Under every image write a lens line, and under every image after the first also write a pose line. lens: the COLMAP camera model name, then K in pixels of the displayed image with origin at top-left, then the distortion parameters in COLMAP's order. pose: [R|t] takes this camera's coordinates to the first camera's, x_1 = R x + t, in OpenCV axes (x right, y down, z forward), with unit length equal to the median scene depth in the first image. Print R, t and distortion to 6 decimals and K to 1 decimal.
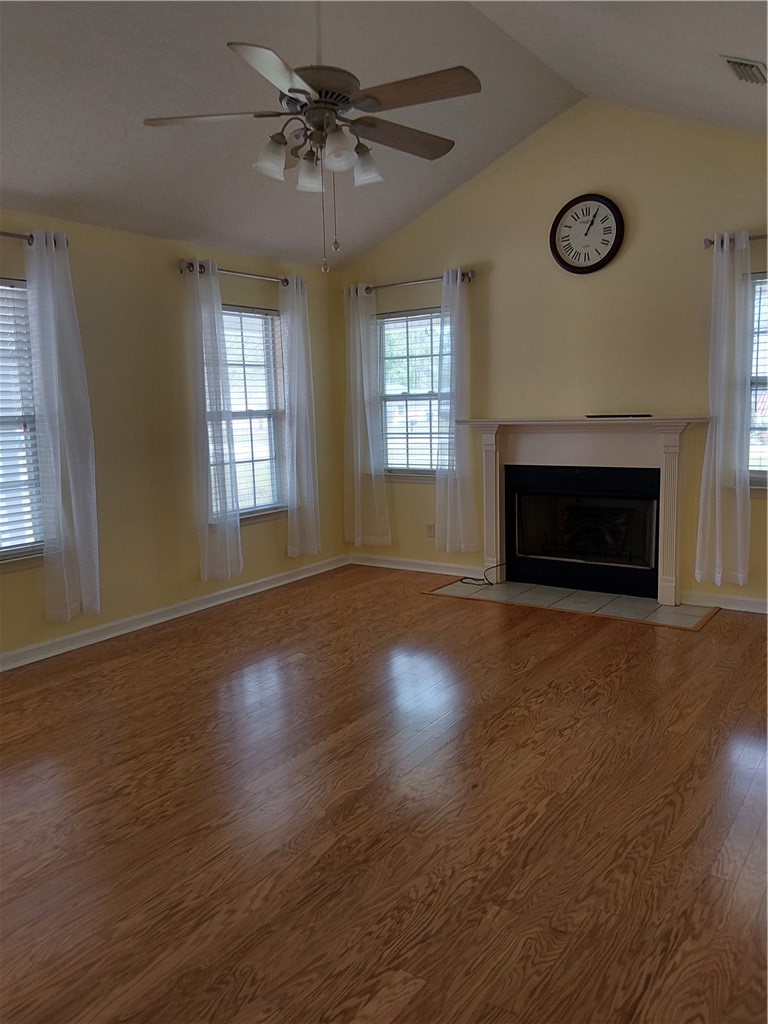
lens RADIAL K [[805.9, 0, 386.3], [0, 805.9, 526.7], [0, 0, 1]] dist [0.135940, -0.222382]
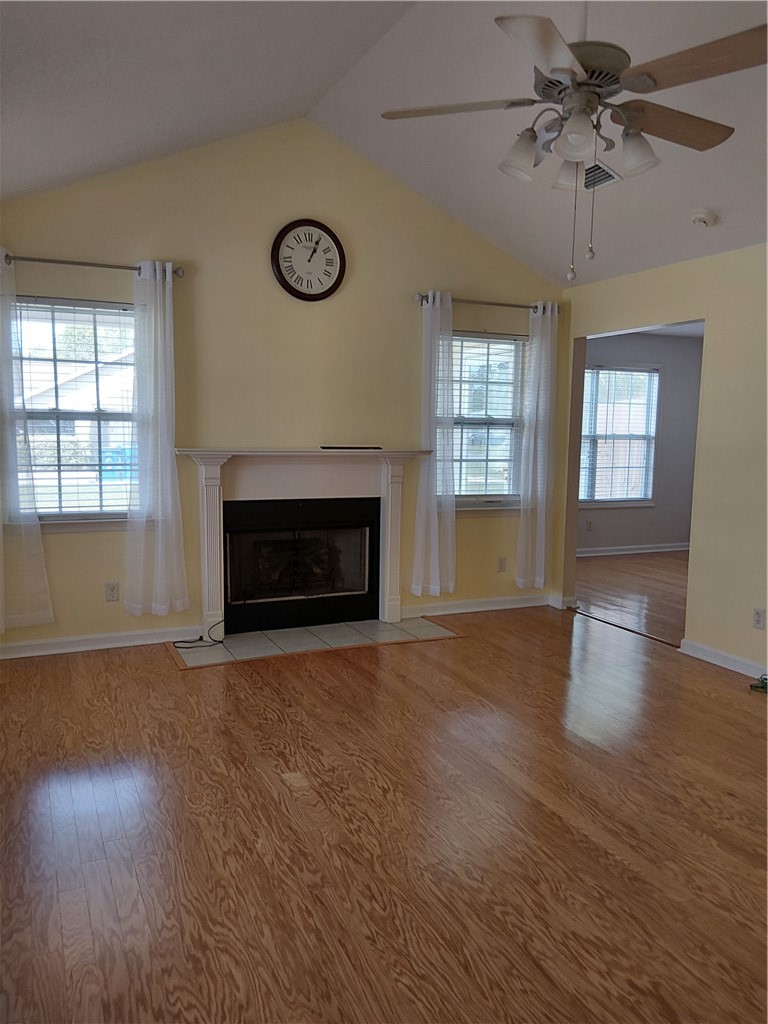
lens RADIAL K [[805.9, 0, 386.3], [0, 805.9, 526.7], [0, 0, 1]] dist [0.135940, -0.222382]
pose [[0.483013, -0.076923, 0.872228, -0.578552], [0.103173, 0.994194, 0.030546, -0.063475], [-0.869513, 0.075237, 0.488145, 0.472598]]
